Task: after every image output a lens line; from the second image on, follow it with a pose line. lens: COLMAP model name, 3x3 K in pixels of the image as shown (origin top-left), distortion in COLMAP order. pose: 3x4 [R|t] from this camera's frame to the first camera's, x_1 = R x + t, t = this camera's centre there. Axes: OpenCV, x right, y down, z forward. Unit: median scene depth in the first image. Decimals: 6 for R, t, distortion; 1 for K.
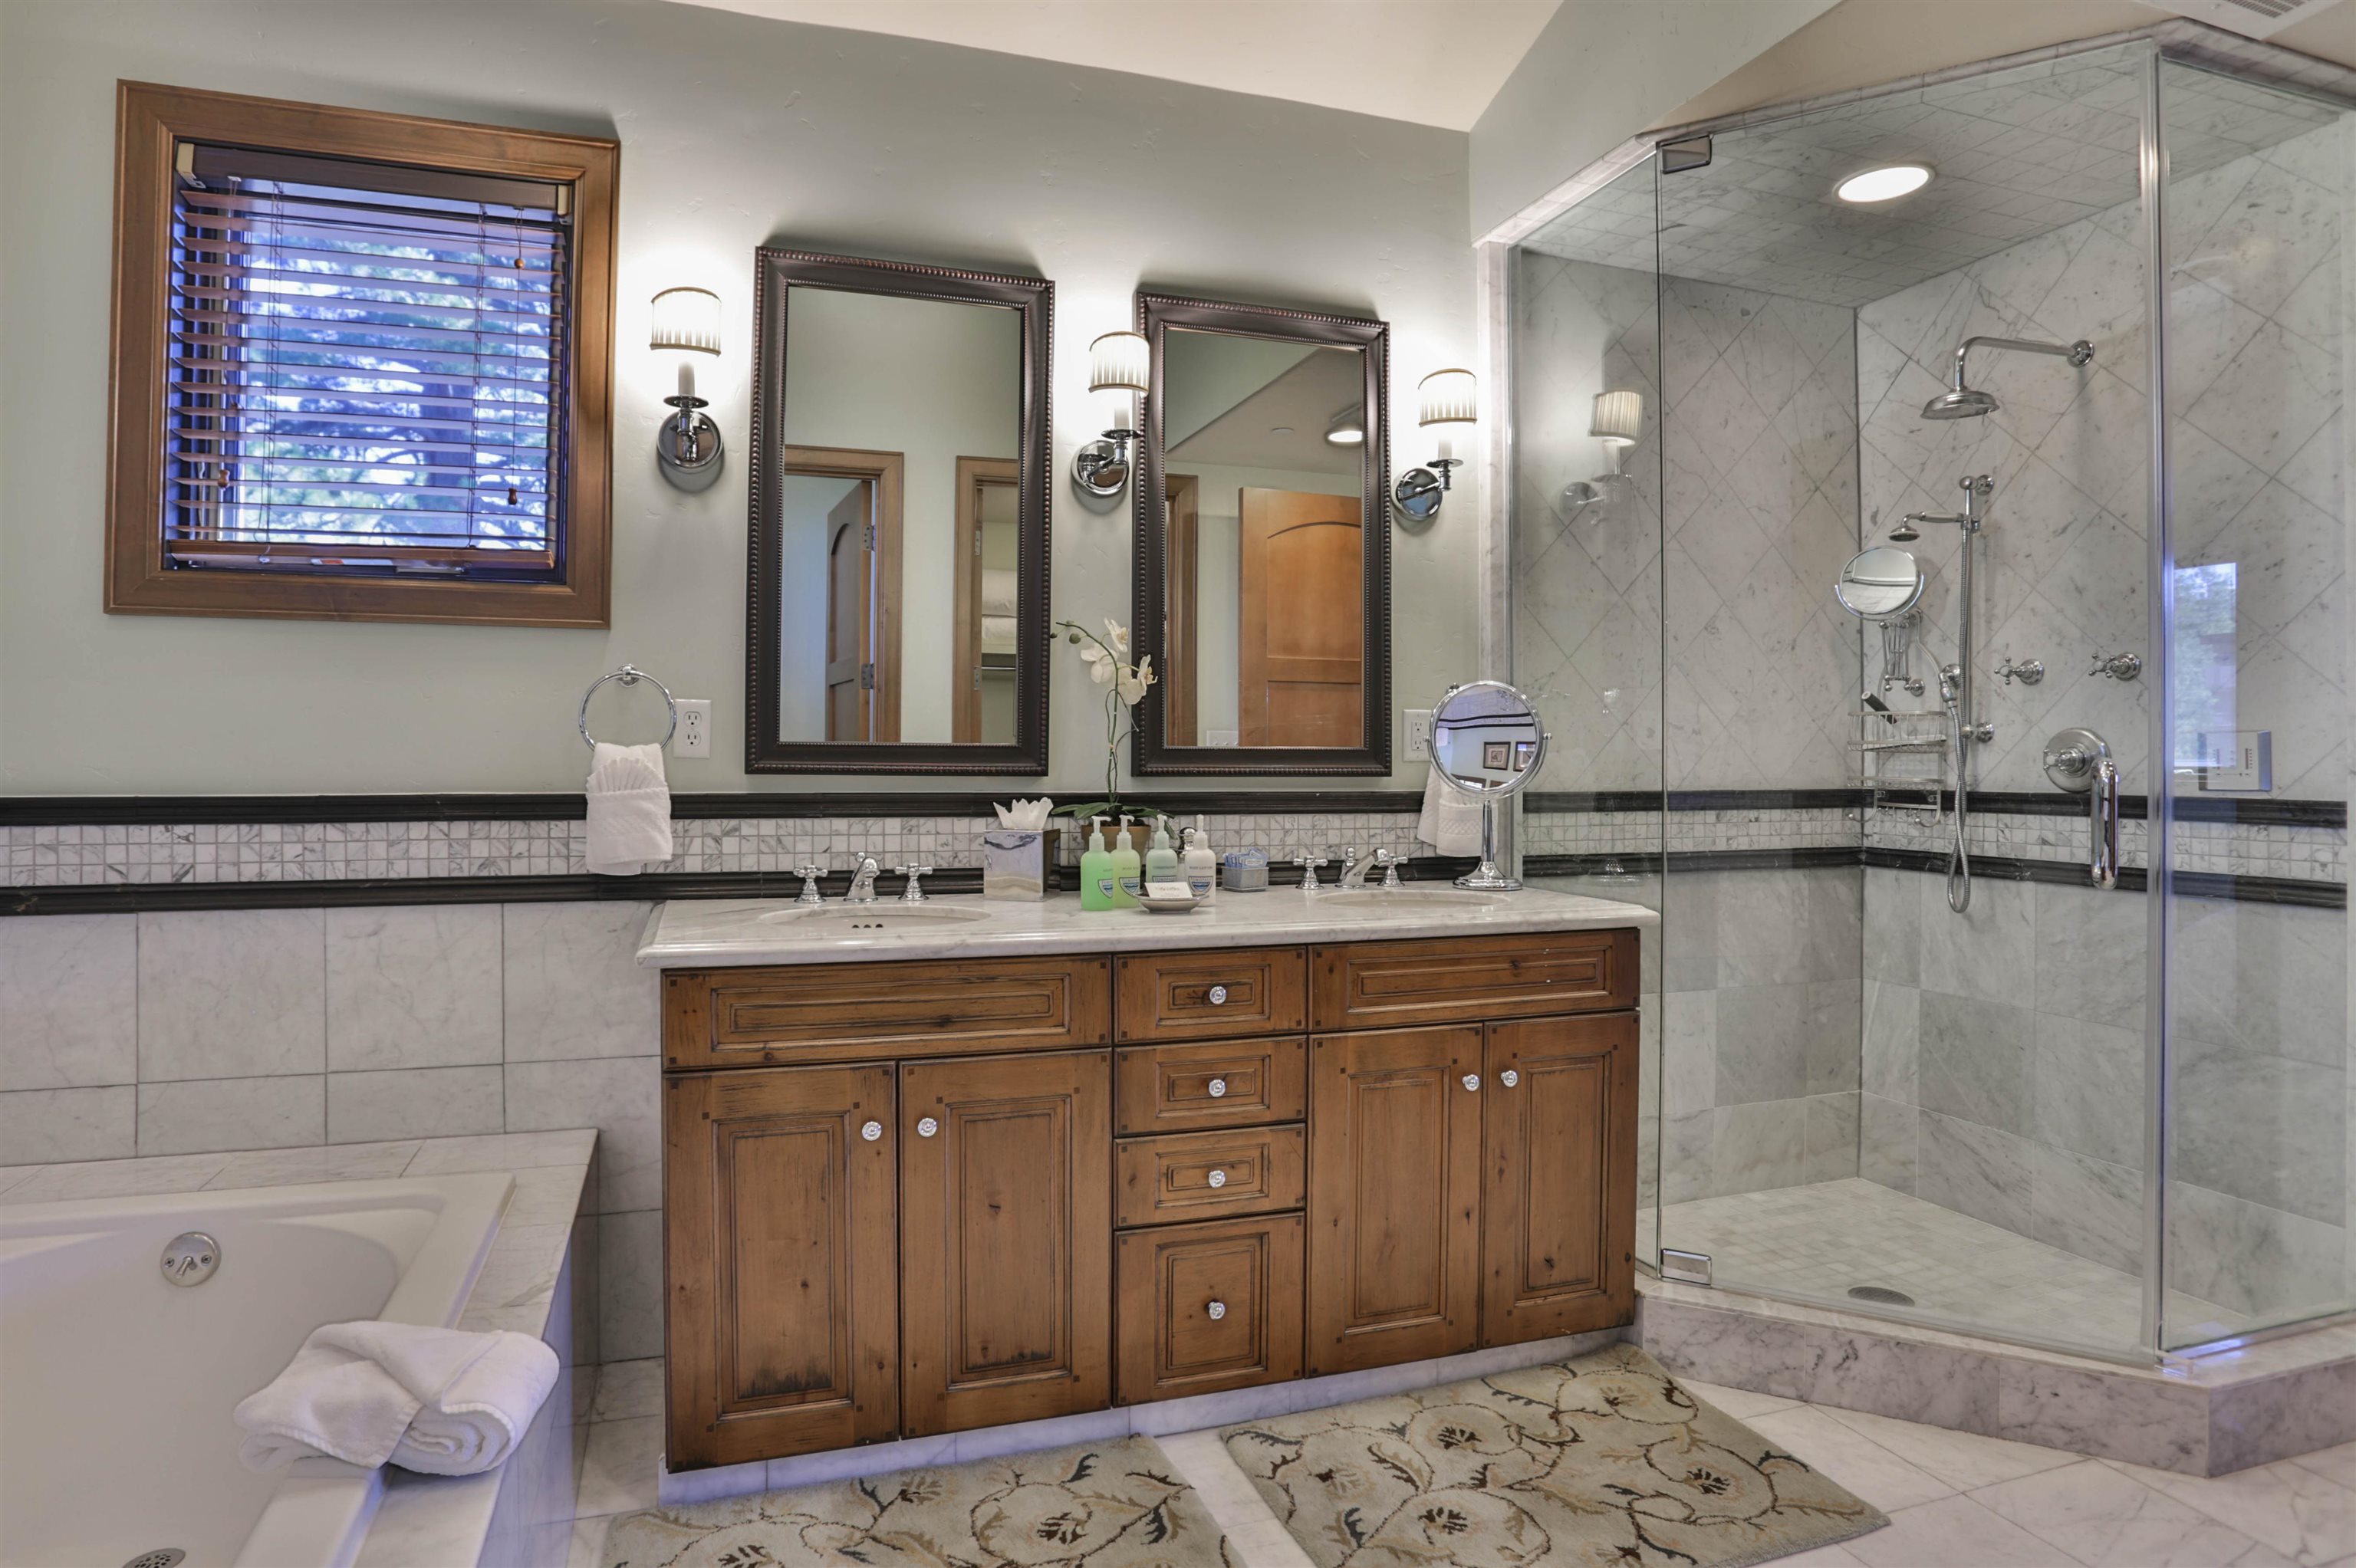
lens RADIAL K [[1265.1, 0, 1098.1], [0, 1265.1, 762.2], [0, 0, 1]] dist [-0.080397, 0.036785]
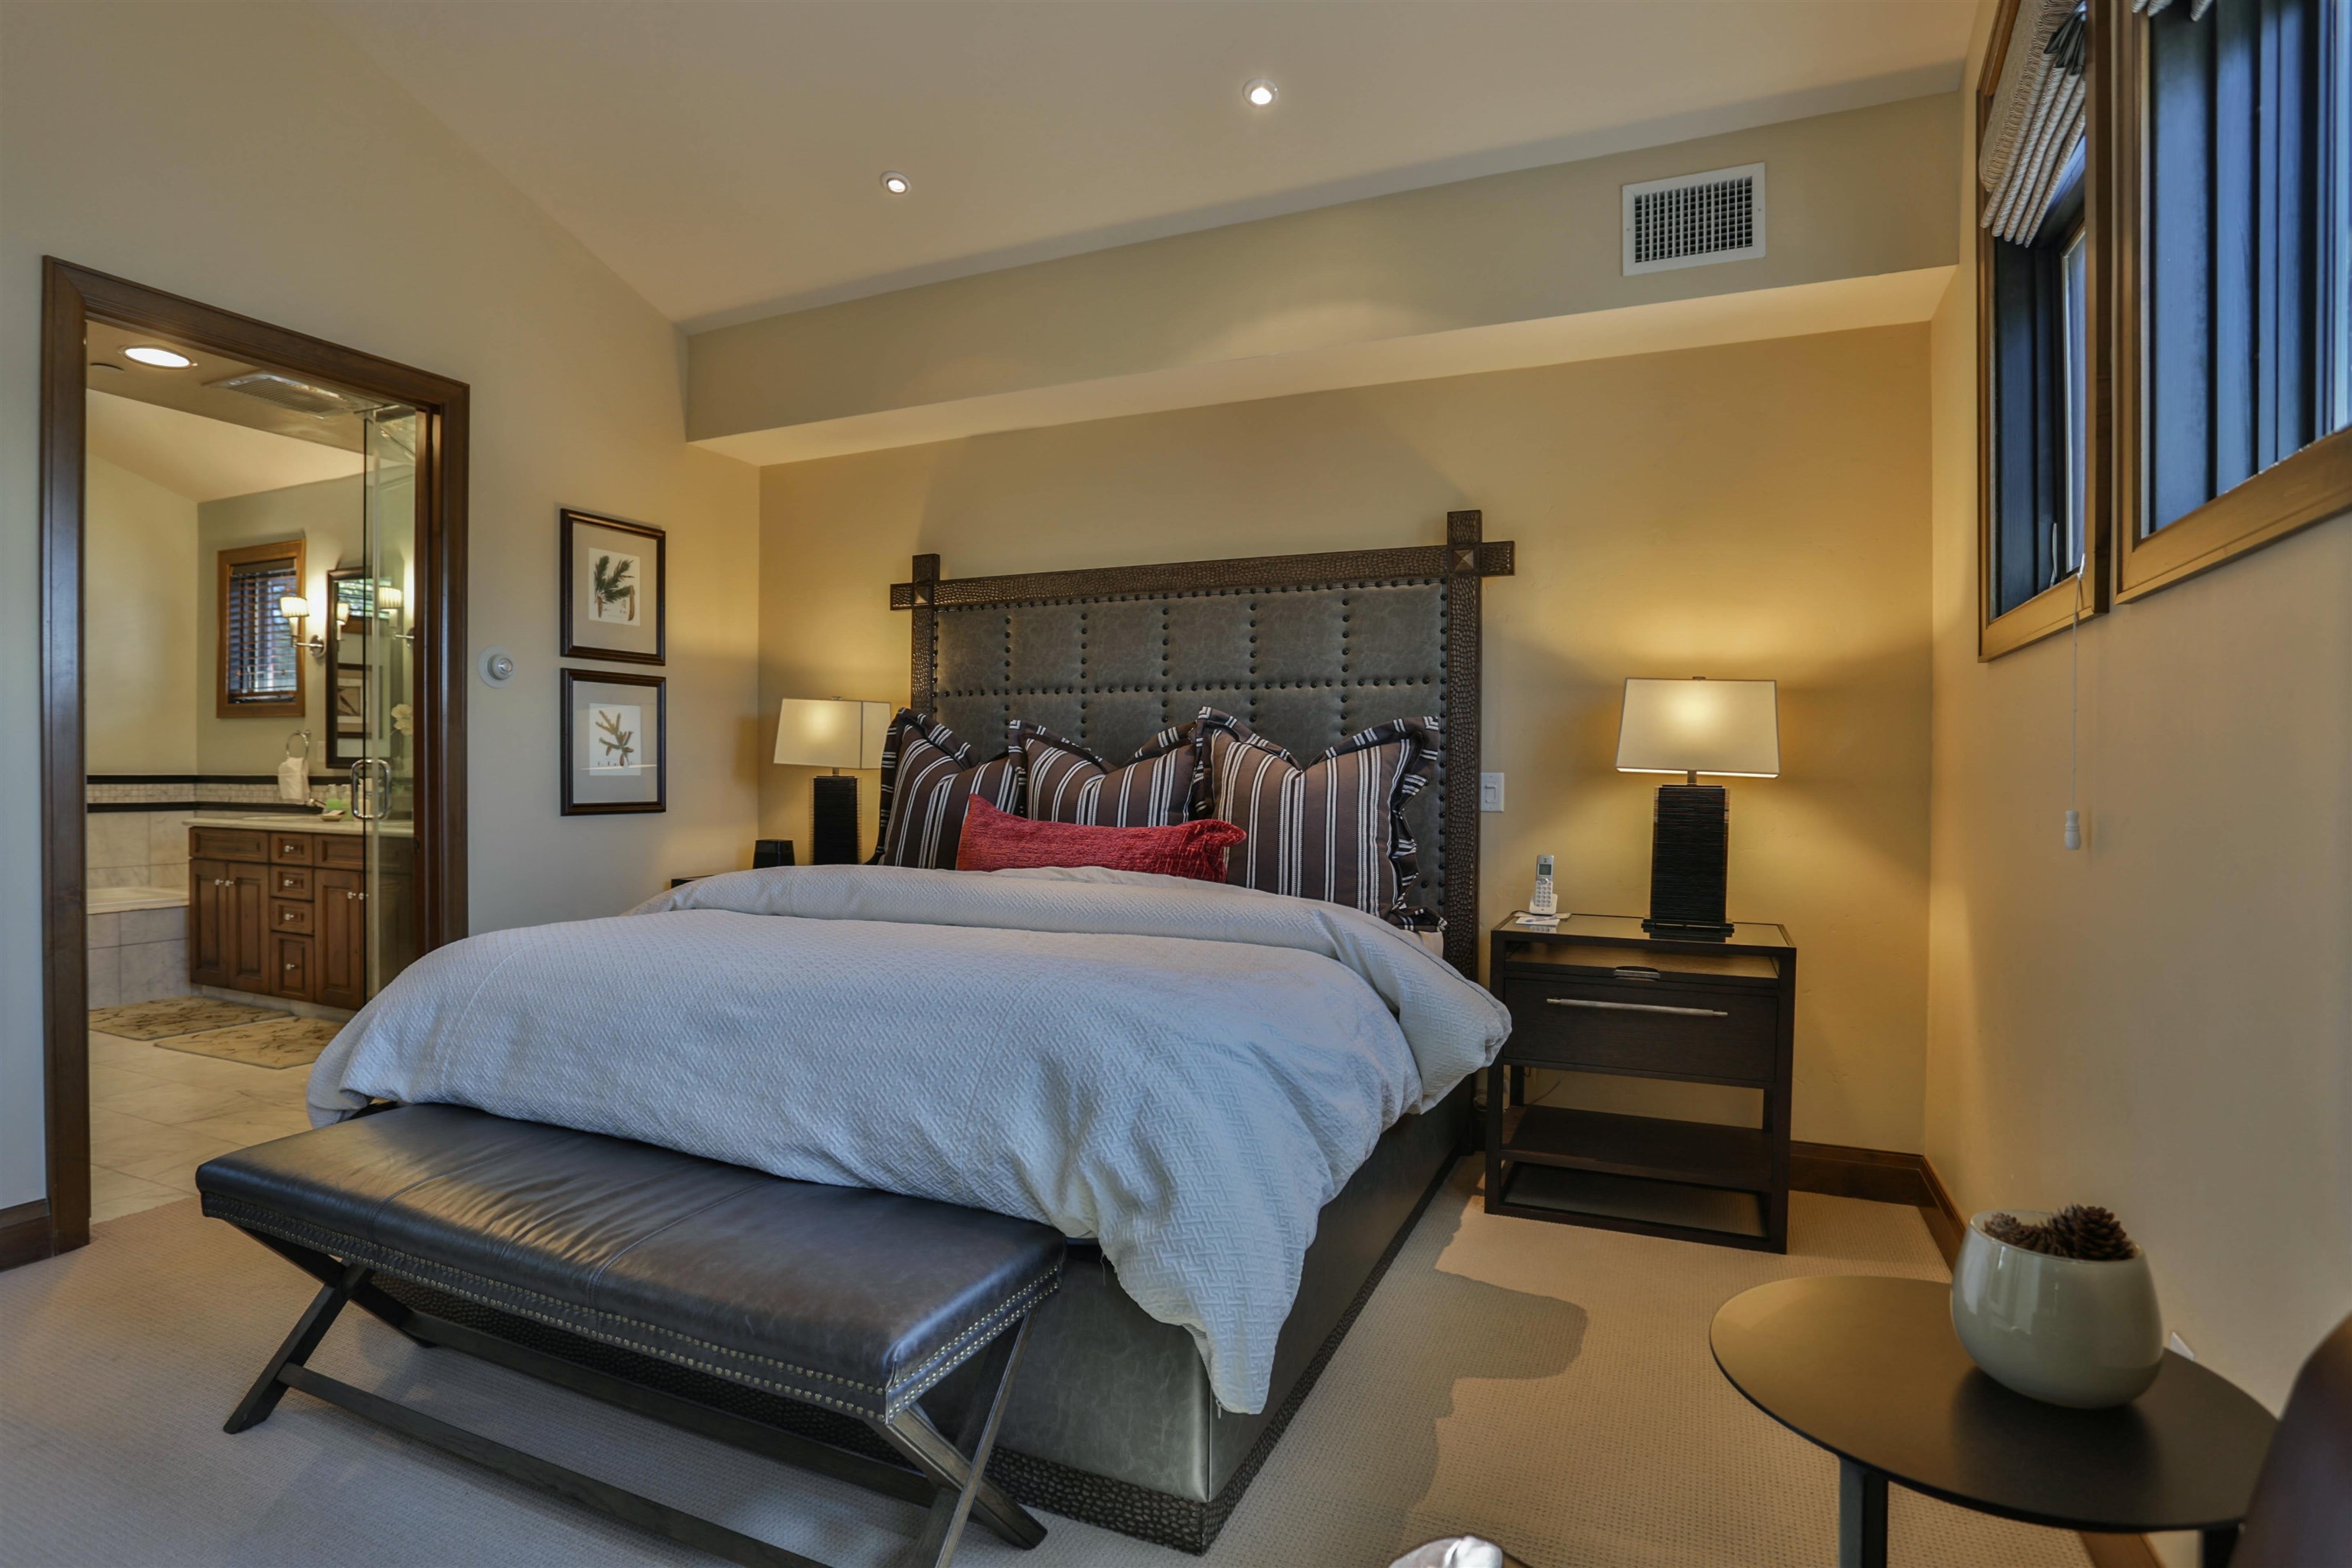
lens RADIAL K [[1203.8, 0, 1163.9], [0, 1203.8, 787.4], [0, 0, 1]] dist [-0.071558, 0.028511]
pose [[0.746562, 0.011133, -0.665223, 2.895924], [-0.005995, 0.999932, 0.010006, 0.014567], [0.665289, -0.003482, 0.746578, 0.346520]]
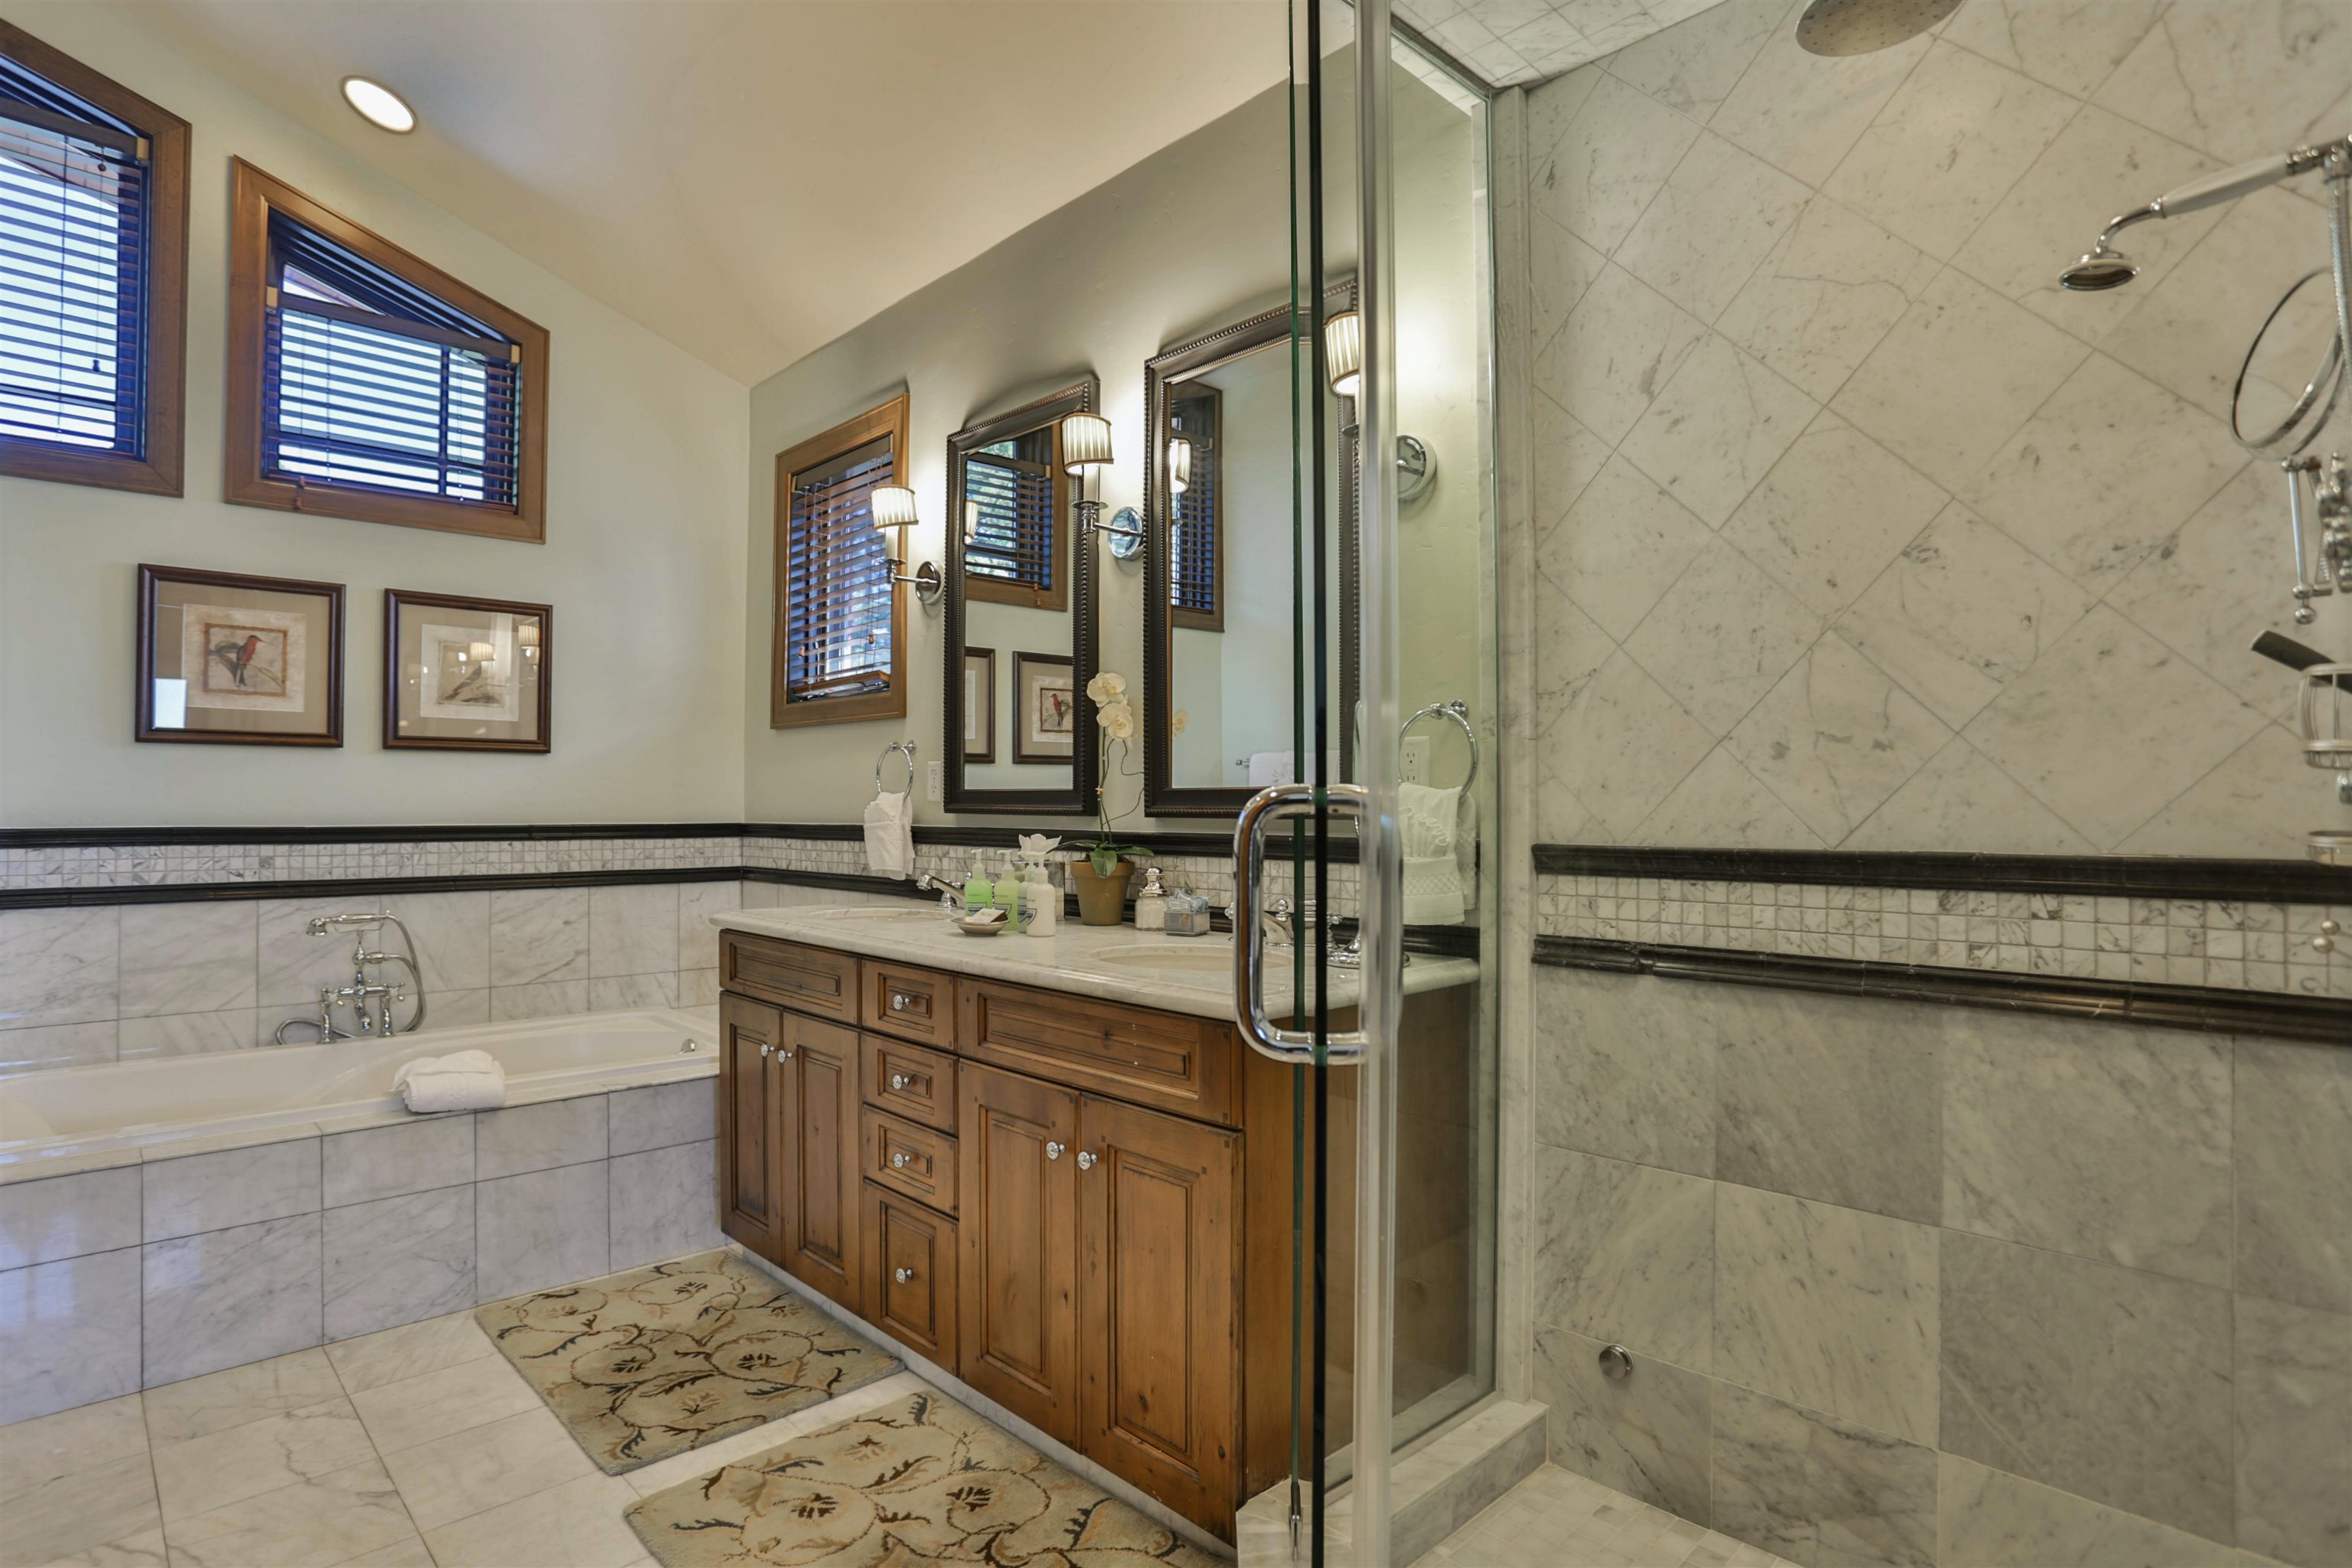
lens RADIAL K [[1203.8, 0, 1163.9], [0, 1203.8, 787.4], [0, 0, 1]] dist [-0.071558, 0.028511]
pose [[0.448848, -0.014907, -0.893484, 1.094761], [0.002396, 0.999877, -0.015479, 0.002397], [0.893605, 0.004807, 0.448829, 0.656558]]
